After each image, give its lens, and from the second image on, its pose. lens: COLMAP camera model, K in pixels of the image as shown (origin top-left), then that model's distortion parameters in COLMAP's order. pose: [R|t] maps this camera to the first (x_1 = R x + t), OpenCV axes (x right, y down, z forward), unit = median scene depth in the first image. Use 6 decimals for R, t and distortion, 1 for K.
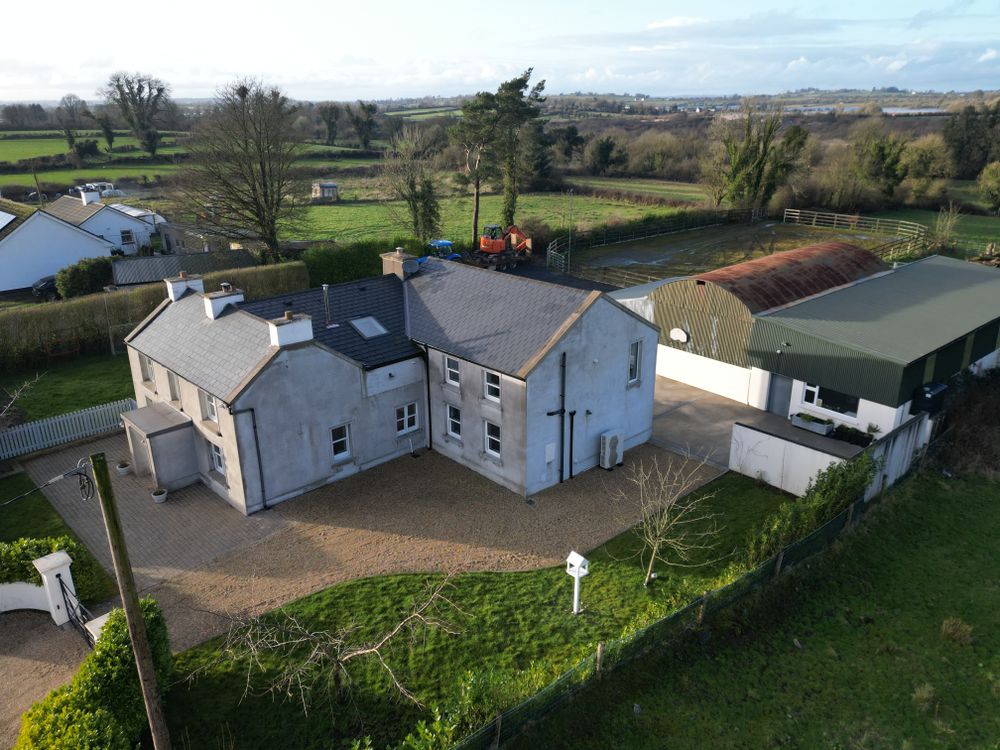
lens RADIAL K [[732.2, 0, 498.2], [0, 732.2, 376.8], [0, 0, 1]] dist [0.071828, -0.067045]
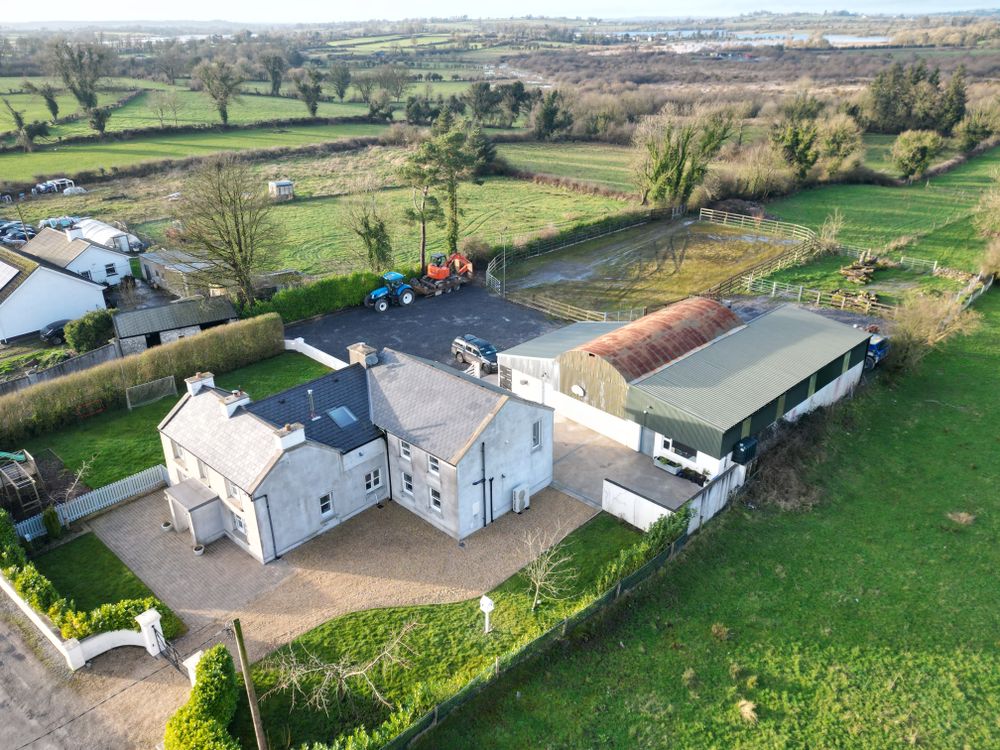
lens RADIAL K [[732.2, 0, 499.2], [0, 732.2, 375.9], [0, 0, 1]] dist [0.071828, -0.067045]
pose [[0.997977, -0.027677, 0.057237, 0.037450], [0.022528, 0.995802, 0.088720, -0.250260], [-0.059452, -0.087251, 0.994411, -0.361290]]
